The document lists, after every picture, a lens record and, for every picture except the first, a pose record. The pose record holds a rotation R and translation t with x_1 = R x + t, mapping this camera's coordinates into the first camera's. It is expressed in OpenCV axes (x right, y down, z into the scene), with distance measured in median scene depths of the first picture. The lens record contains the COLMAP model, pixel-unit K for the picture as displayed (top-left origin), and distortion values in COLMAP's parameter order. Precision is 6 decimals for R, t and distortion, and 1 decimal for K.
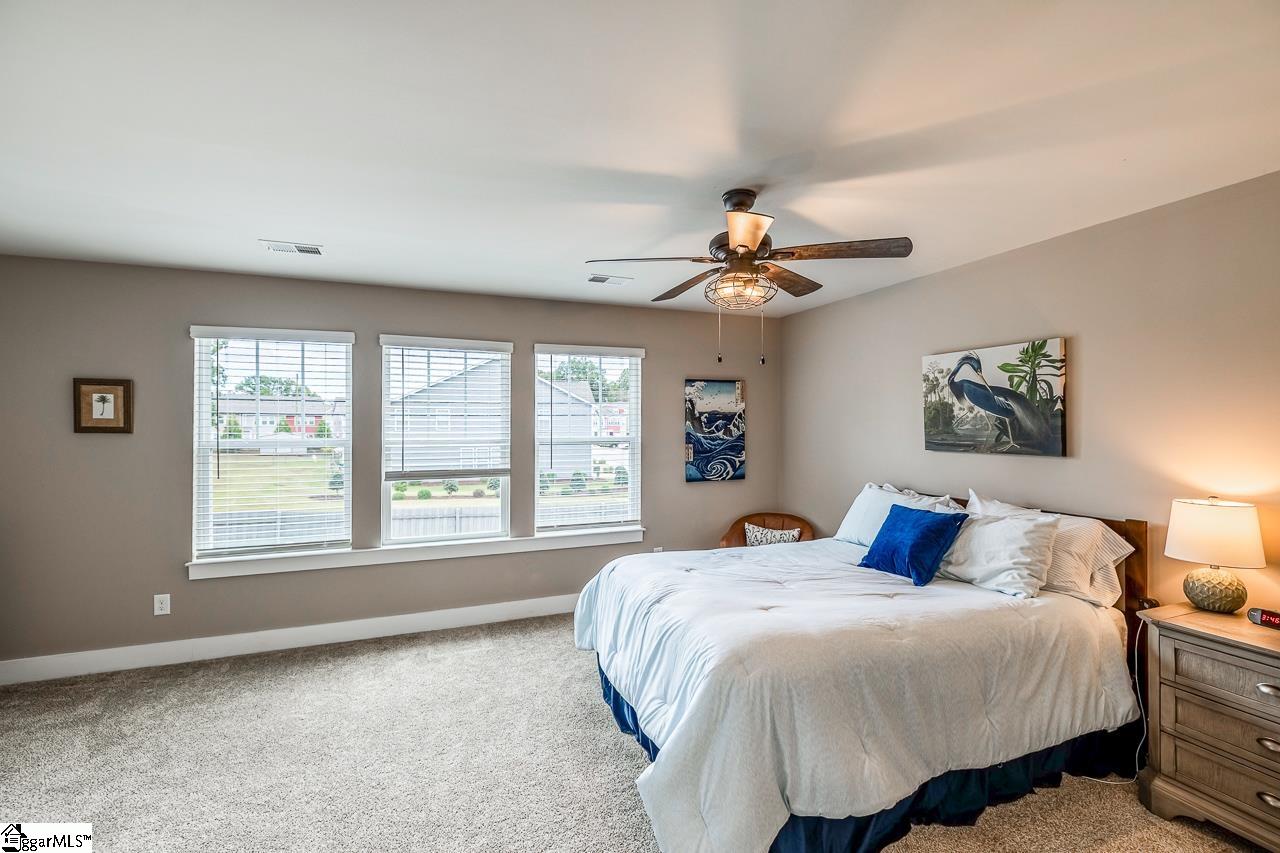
lens RADIAL K [[544.3, 0, 632.8], [0, 544.3, 423.1], [0, 0, 1]] dist [0.000224, -0.000258]
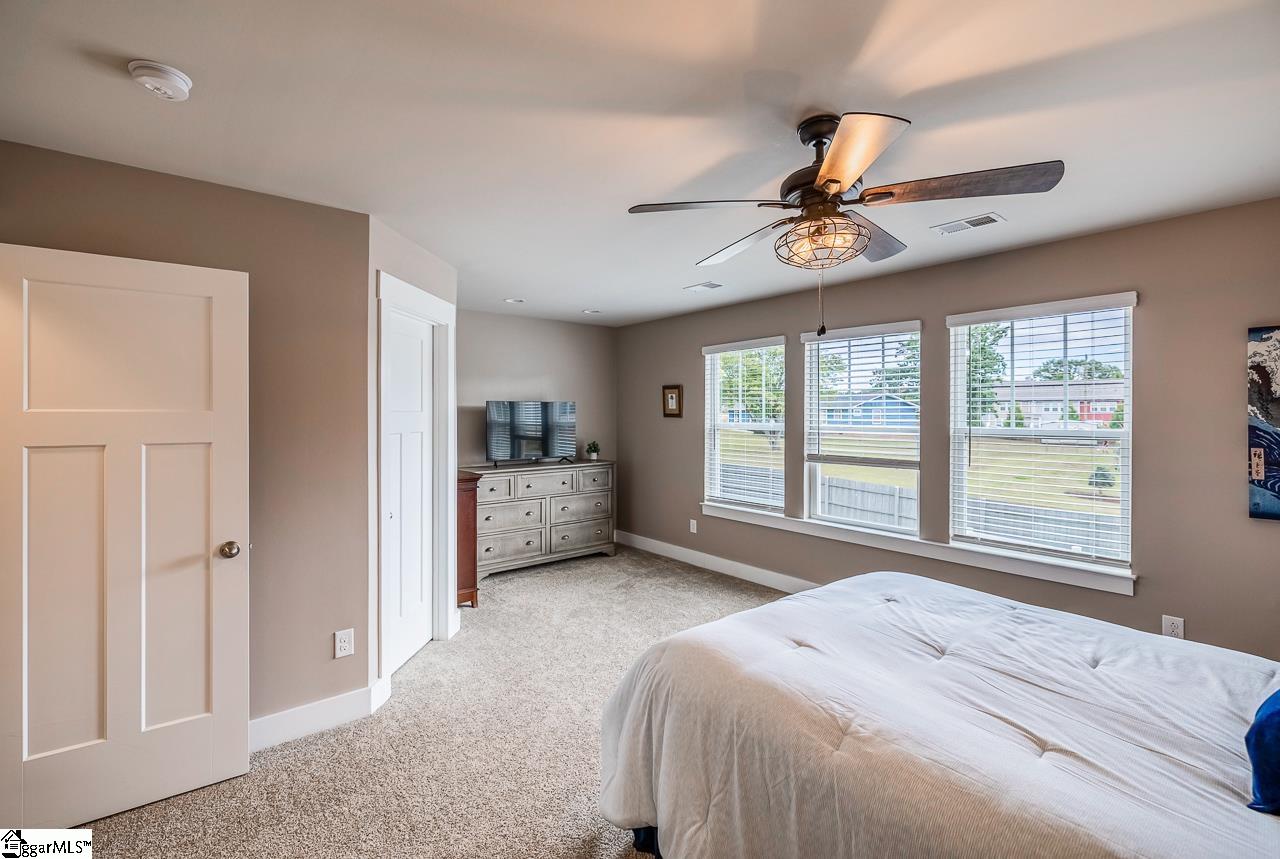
lens RADIAL K [[544.3, 0, 617.5], [0, 544.3, 415.0], [0, 0, 1]] dist [0.000224, -0.000258]
pose [[0.305020, 0.004598, -0.952335, 0.543585], [0.005197, 0.999965, 0.006492, -0.000724], [0.952332, -0.006929, 0.304985, 0.297612]]
